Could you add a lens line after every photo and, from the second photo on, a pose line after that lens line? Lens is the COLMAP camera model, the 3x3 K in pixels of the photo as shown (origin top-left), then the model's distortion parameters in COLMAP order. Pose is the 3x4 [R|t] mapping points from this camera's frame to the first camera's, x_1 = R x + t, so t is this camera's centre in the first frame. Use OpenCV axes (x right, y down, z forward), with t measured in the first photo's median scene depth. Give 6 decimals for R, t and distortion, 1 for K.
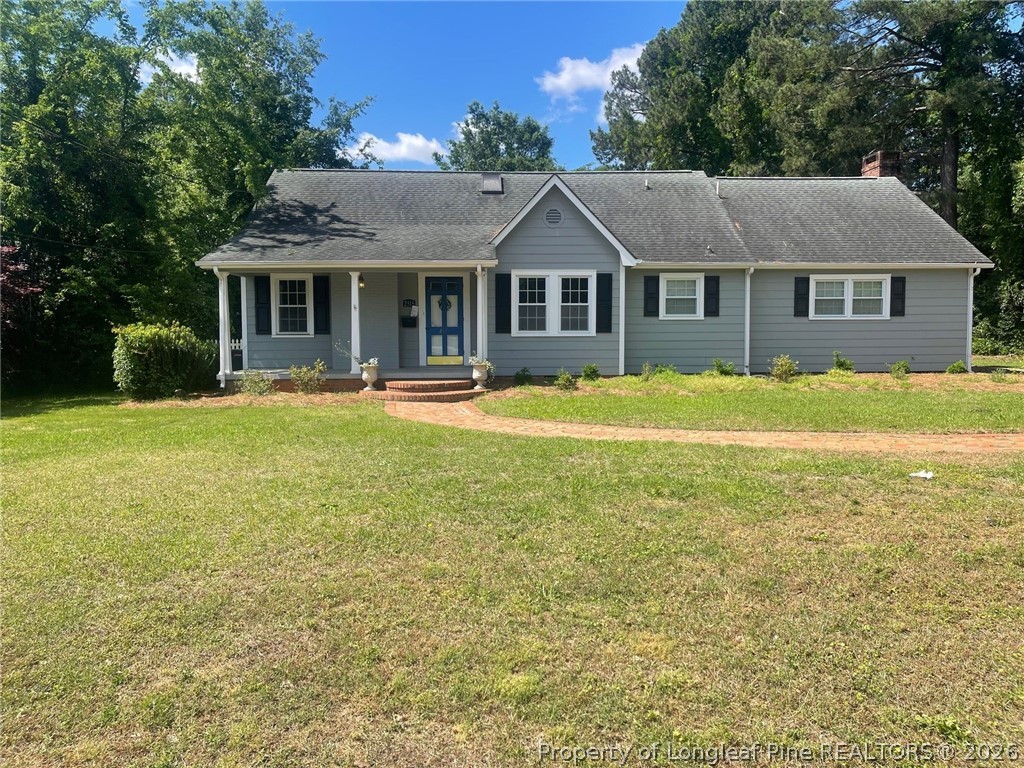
lens RADIAL K [[776.3, 0, 508.4], [0, 776.3, 380.5], [0, 0, 1]] dist [0.069618, -0.083965]
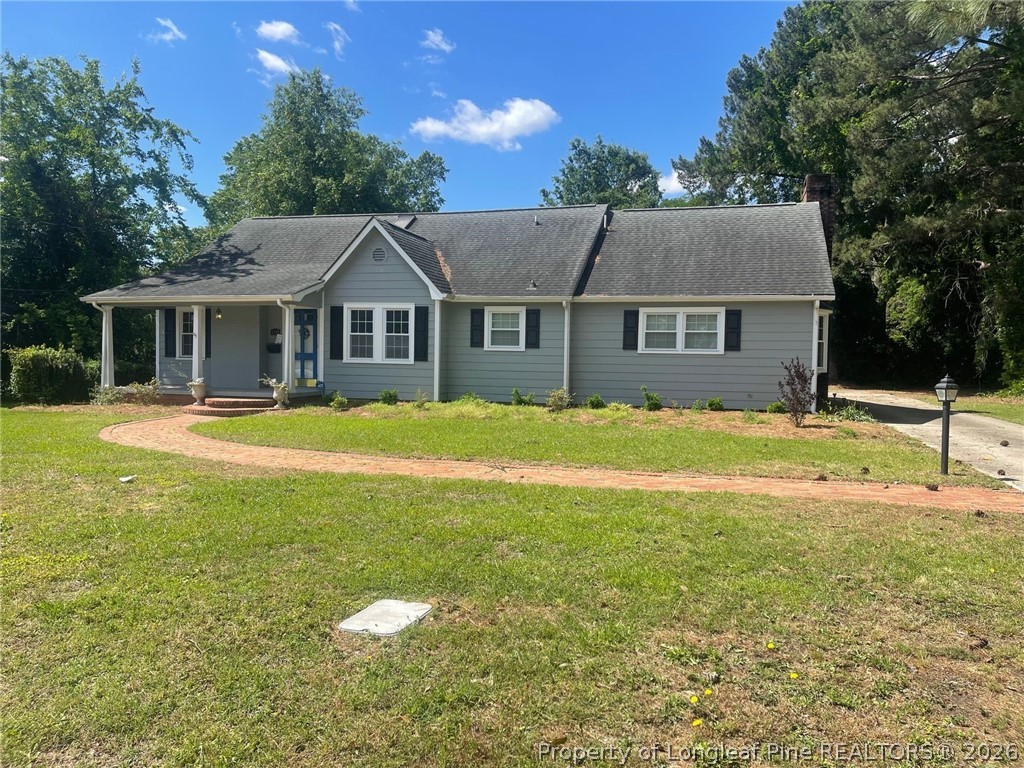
lens RADIAL K [[776.3, 0, 512.1], [0, 776.3, 391.1], [0, 0, 1]] dist [0.069618, -0.083965]
pose [[0.947121, 0.033227, -0.319151, 0.582664], [-0.041049, 0.998998, -0.017811, -0.006090], [0.318240, 0.029970, 0.947536, 0.021692]]
